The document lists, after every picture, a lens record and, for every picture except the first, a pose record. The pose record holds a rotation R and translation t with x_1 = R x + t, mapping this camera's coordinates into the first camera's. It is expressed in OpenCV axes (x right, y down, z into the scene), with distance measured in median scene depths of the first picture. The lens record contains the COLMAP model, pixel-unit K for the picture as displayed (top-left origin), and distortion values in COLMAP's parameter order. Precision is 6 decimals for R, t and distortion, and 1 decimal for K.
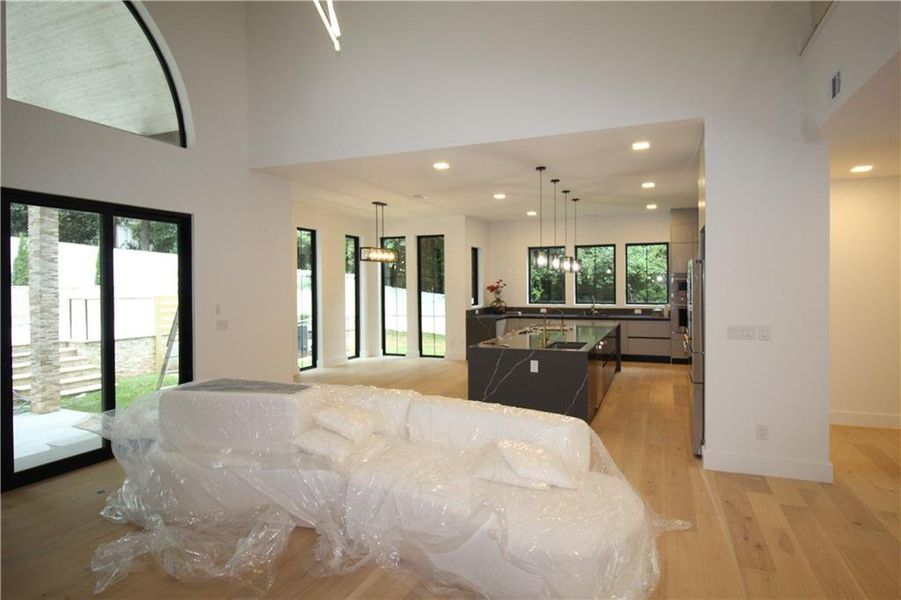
lens RADIAL K [[516.0, 0, 457.1], [0, 516.0, 296.7], [0, 0, 1]] dist [-0.001583, -0.000164]
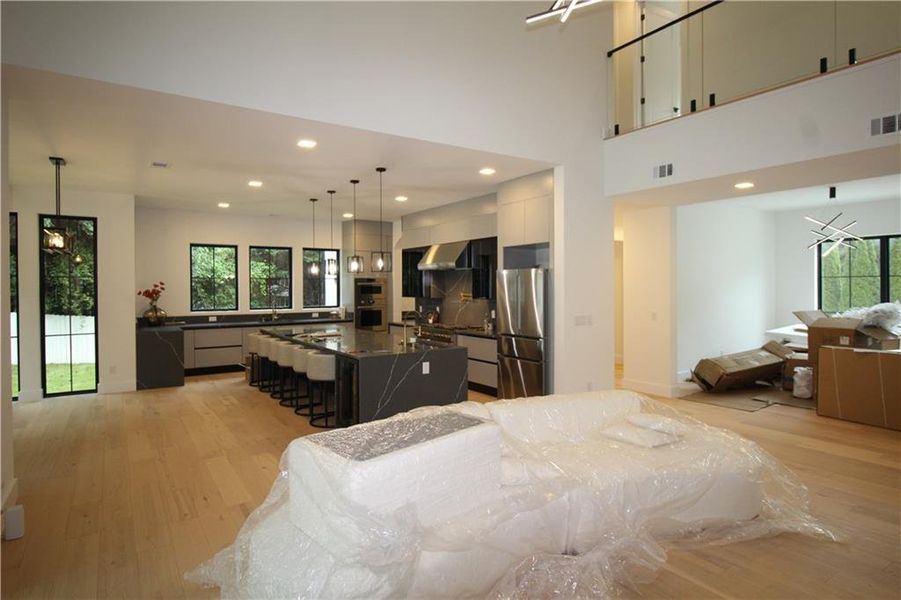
lens RADIAL K [[516.0, 0, 456.4], [0, 516.0, 295.6], [0, 0, 1]] dist [-0.001583, -0.000164]
pose [[0.553457, -0.008778, 0.832832, -0.333464], [0.020093, 0.999794, -0.002814, -0.001387], [-0.832636, 0.018291, 0.553519, 0.196868]]
